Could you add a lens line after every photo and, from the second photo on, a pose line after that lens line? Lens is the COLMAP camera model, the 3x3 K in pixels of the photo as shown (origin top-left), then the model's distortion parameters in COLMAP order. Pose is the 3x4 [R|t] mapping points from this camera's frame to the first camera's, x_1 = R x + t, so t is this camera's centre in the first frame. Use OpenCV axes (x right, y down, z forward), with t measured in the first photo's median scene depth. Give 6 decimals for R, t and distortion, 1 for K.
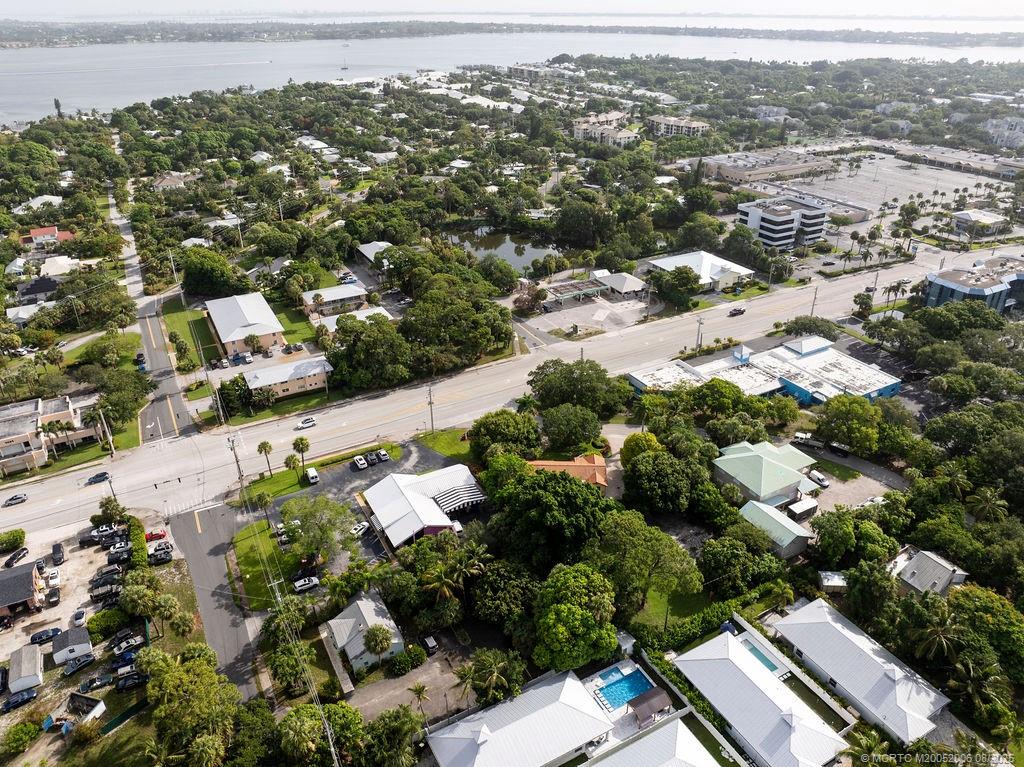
lens RADIAL K [[718.5, 0, 512.0], [0, 718.5, 383.5], [0, 0, 1]] dist [-0.049086, 0.002578]
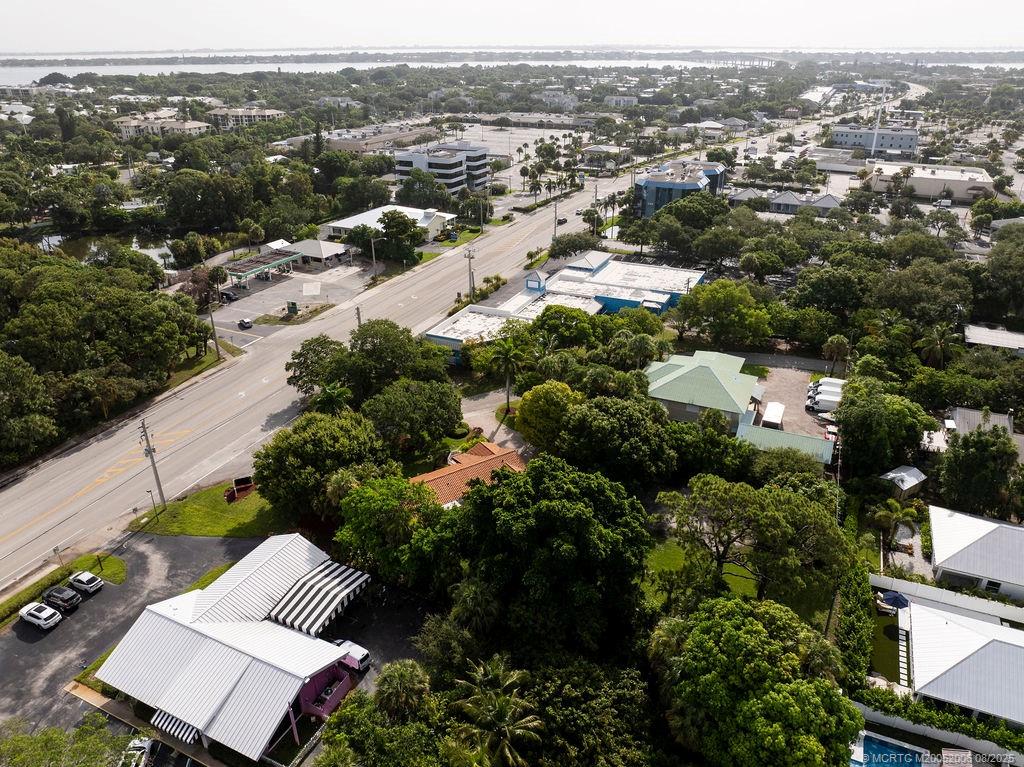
lens RADIAL K [[718.5, 0, 512.0], [0, 718.5, 383.5], [0, 0, 1]] dist [-0.049086, 0.002578]
pose [[0.802464, -0.249535, 0.542018, -0.139954], [0.277885, 0.960126, 0.030611, 0.031071], [-0.528045, 0.126055, 0.839809, 0.364444]]
